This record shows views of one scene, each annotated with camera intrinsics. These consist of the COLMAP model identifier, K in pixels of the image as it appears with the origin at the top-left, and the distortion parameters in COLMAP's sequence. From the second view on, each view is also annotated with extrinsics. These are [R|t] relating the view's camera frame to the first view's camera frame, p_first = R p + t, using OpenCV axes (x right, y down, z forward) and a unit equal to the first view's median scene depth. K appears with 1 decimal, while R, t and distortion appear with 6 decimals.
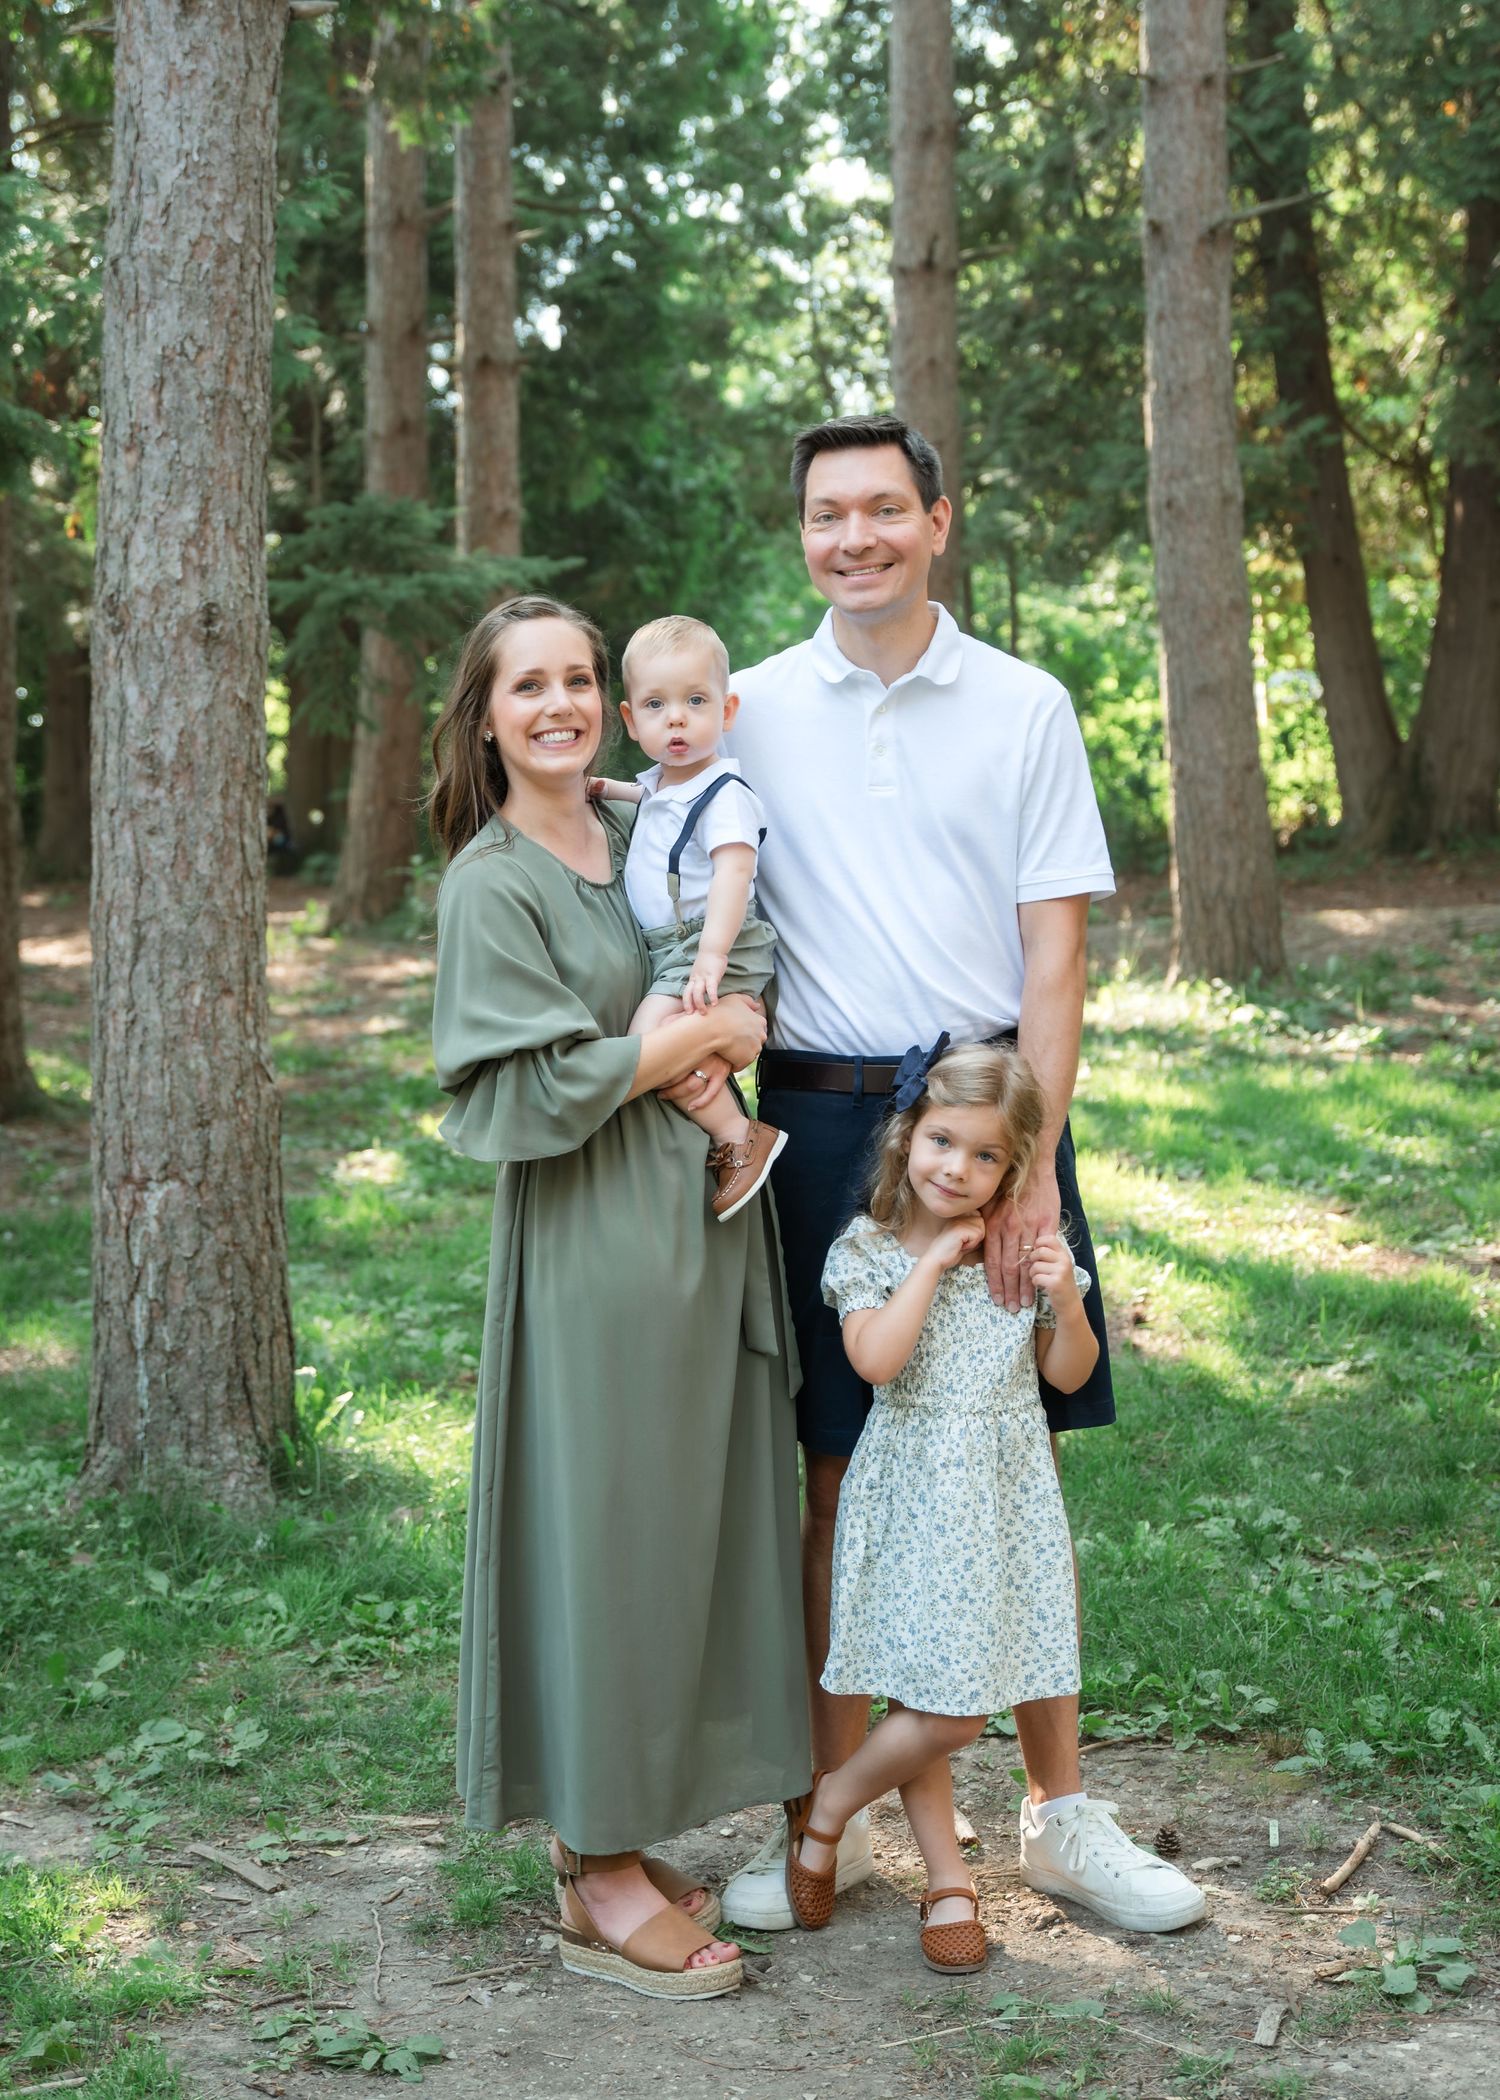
lens RADIAL K [[3197.0, 0, 722.9], [0, 3197.0, 983.8], [0, 0, 1]] dist [0.056761, 0.000000]
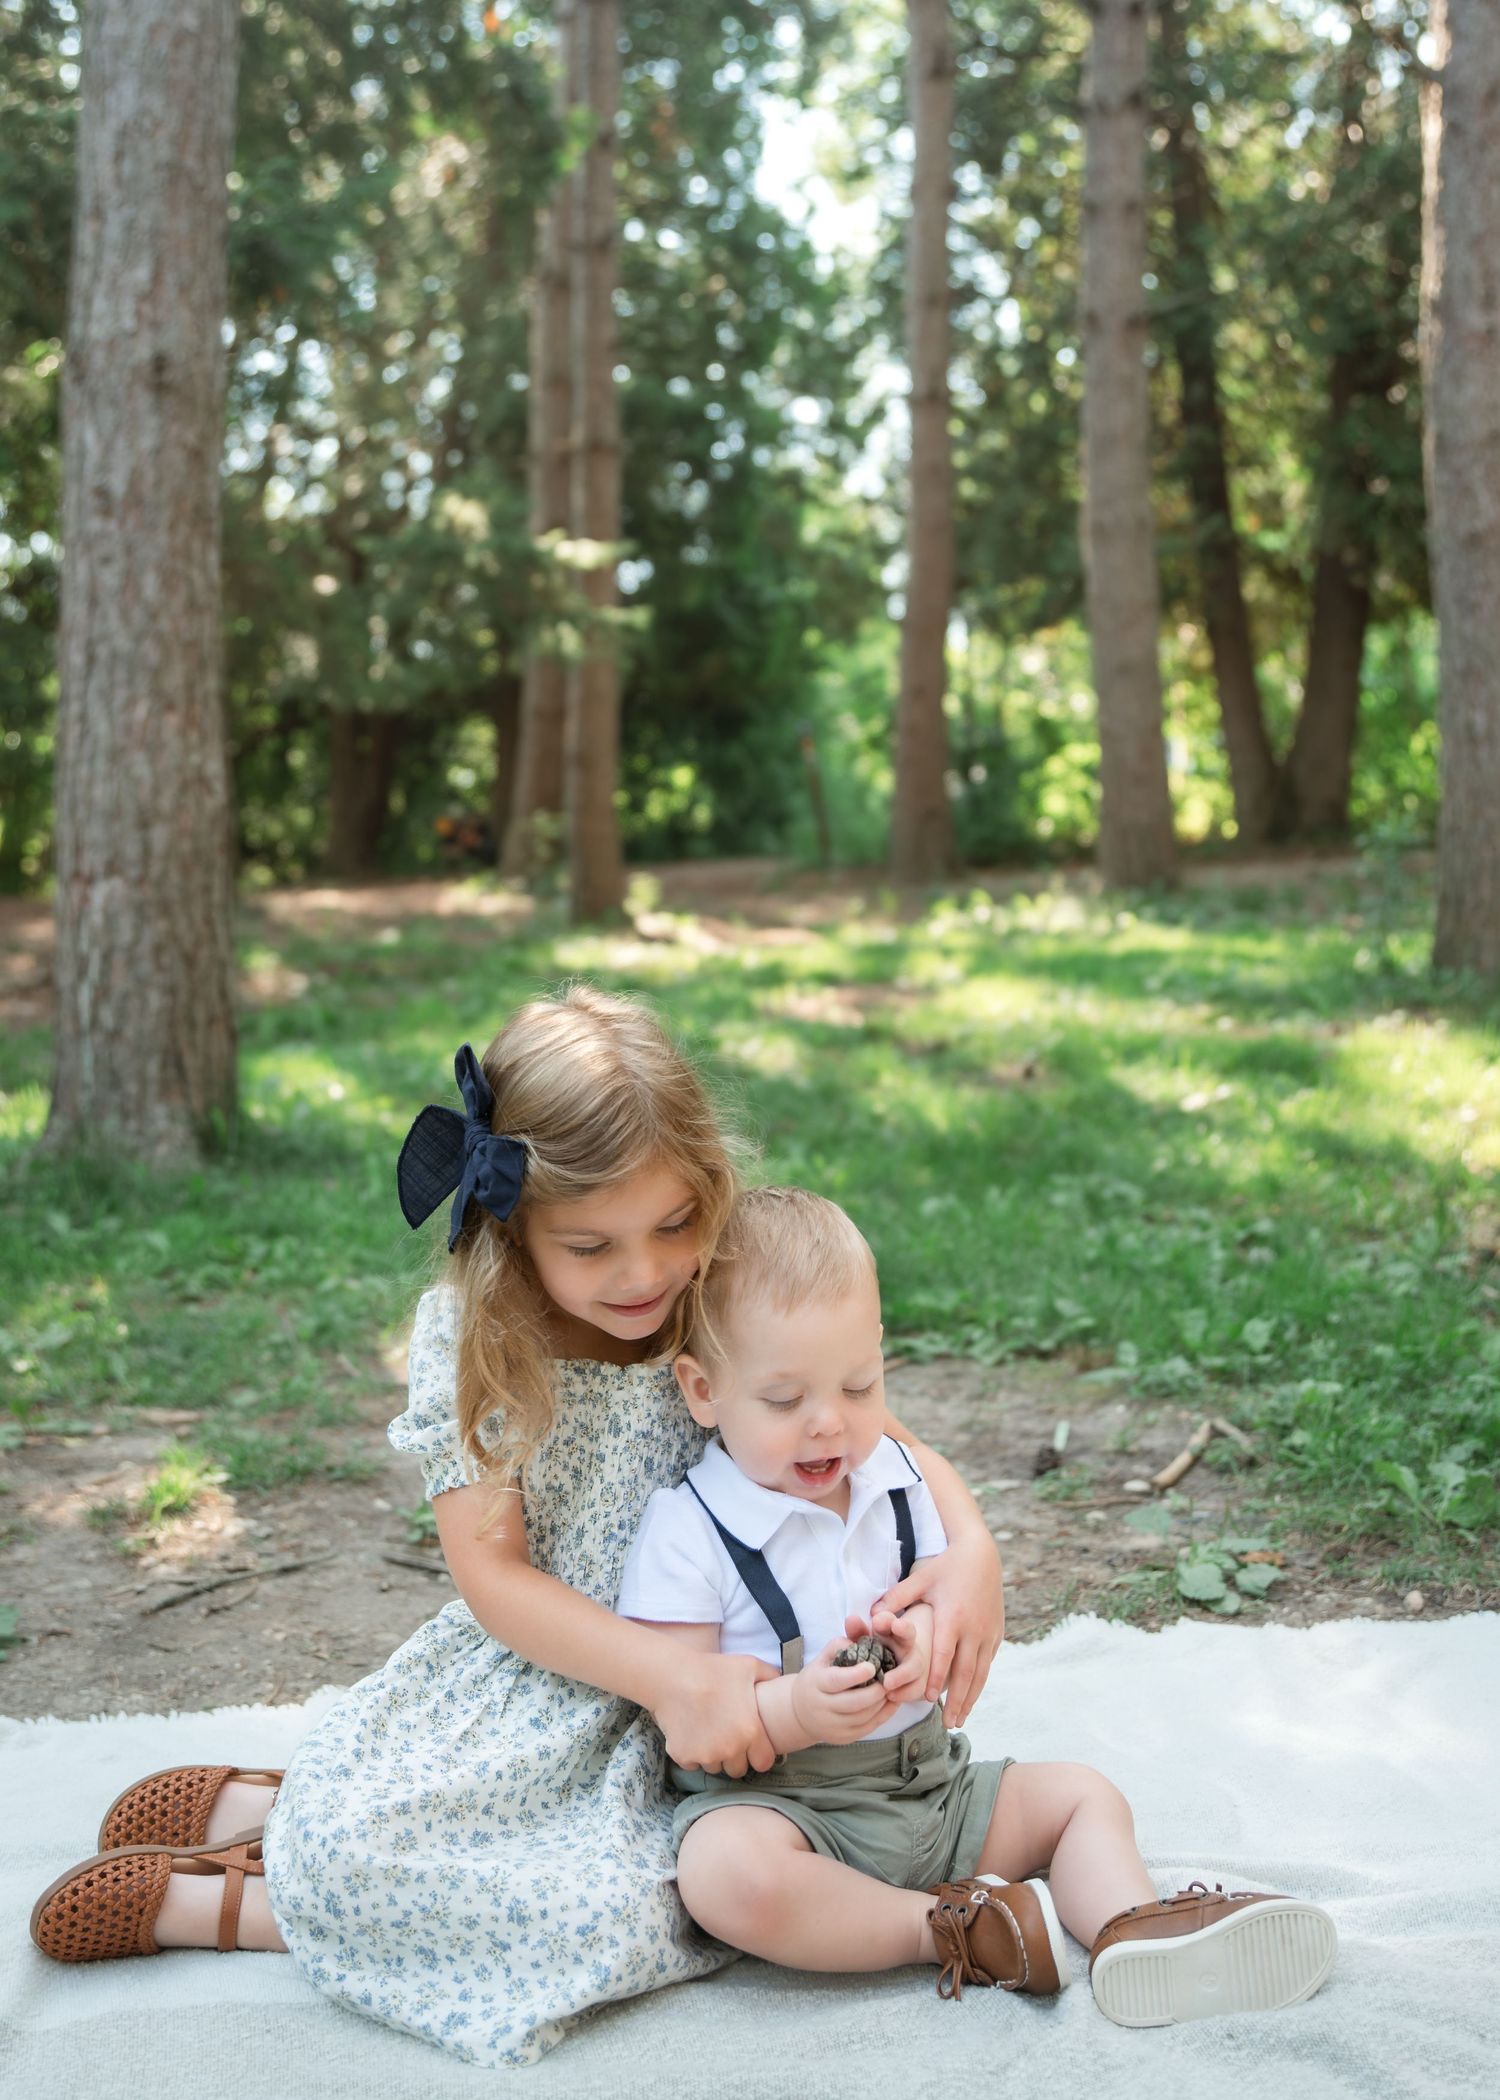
lens RADIAL K [[2123.6, 0, 751.6], [0, 2123.6, 1056.5], [0, 0, 1]] dist [-0.015283, 0.000000]
pose [[0.999303, 0.013319, -0.034875, 0.070870], [-0.012355, 0.999540, 0.027687, 0.099516], [0.035228, -0.027237, 0.999008, 0.280614]]
